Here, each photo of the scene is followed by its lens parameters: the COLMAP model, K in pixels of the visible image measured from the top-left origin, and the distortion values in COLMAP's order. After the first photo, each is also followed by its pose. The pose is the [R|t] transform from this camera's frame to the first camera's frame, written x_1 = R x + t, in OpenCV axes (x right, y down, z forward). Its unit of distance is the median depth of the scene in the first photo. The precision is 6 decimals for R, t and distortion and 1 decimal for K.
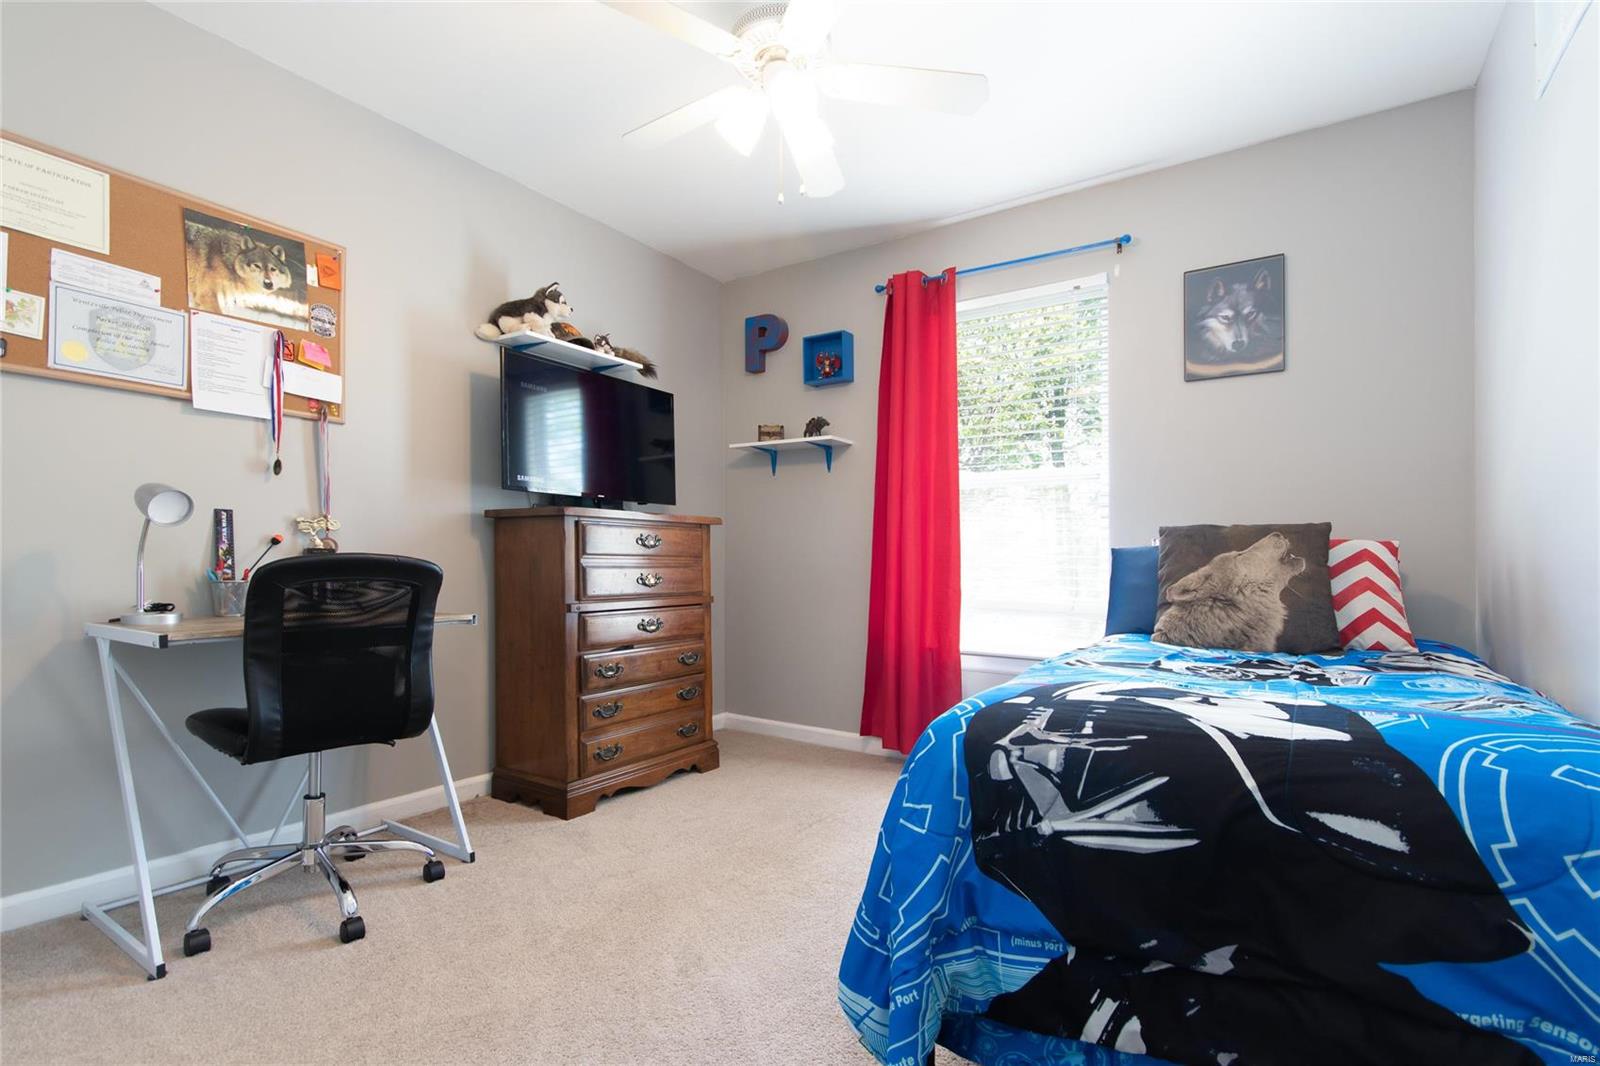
lens RADIAL K [[738.0, 0, 797.3], [0, 738.0, 549.4], [0, 0, 1]] dist [0.004434, -0.003489]
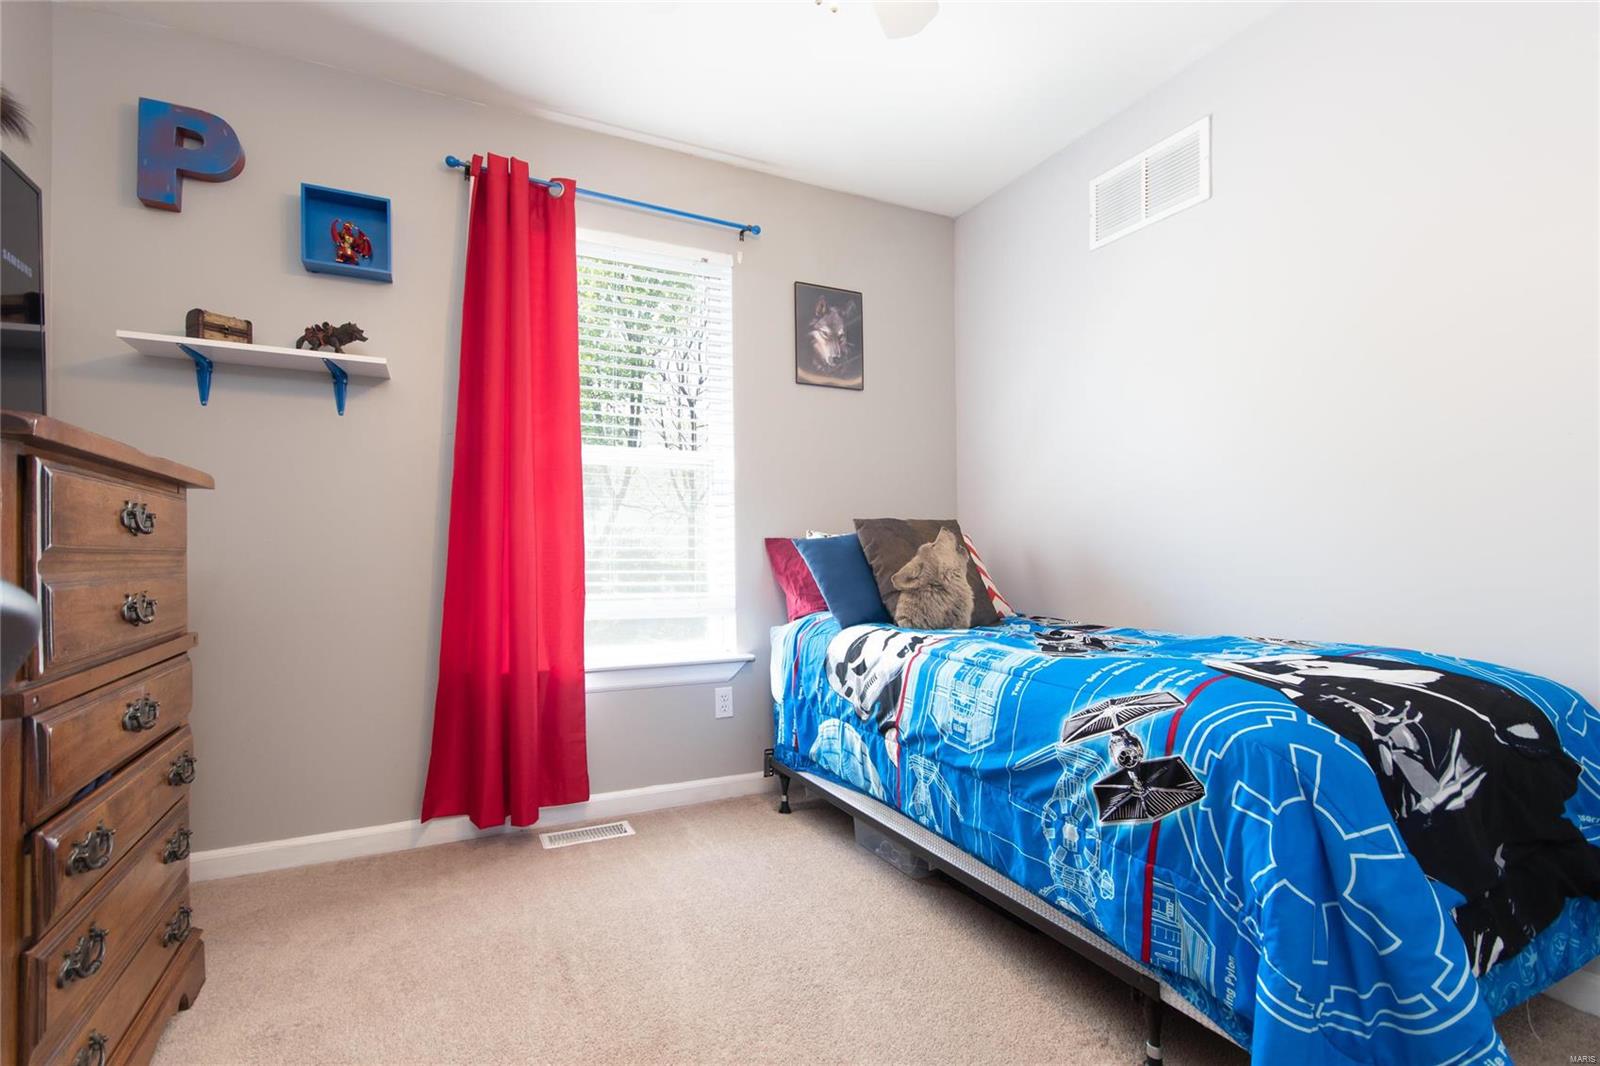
lens RADIAL K [[731.7, 0, 800.0], [0, 731.7, 533.0], [0, 0, 1]] dist [0.000794, -0.000033]
pose [[0.508032, 0.012329, 0.861250, -0.386466], [-0.003565, 0.999919, -0.012211, 0.001635], [-0.861331, 0.003133, 0.508035, 0.468682]]
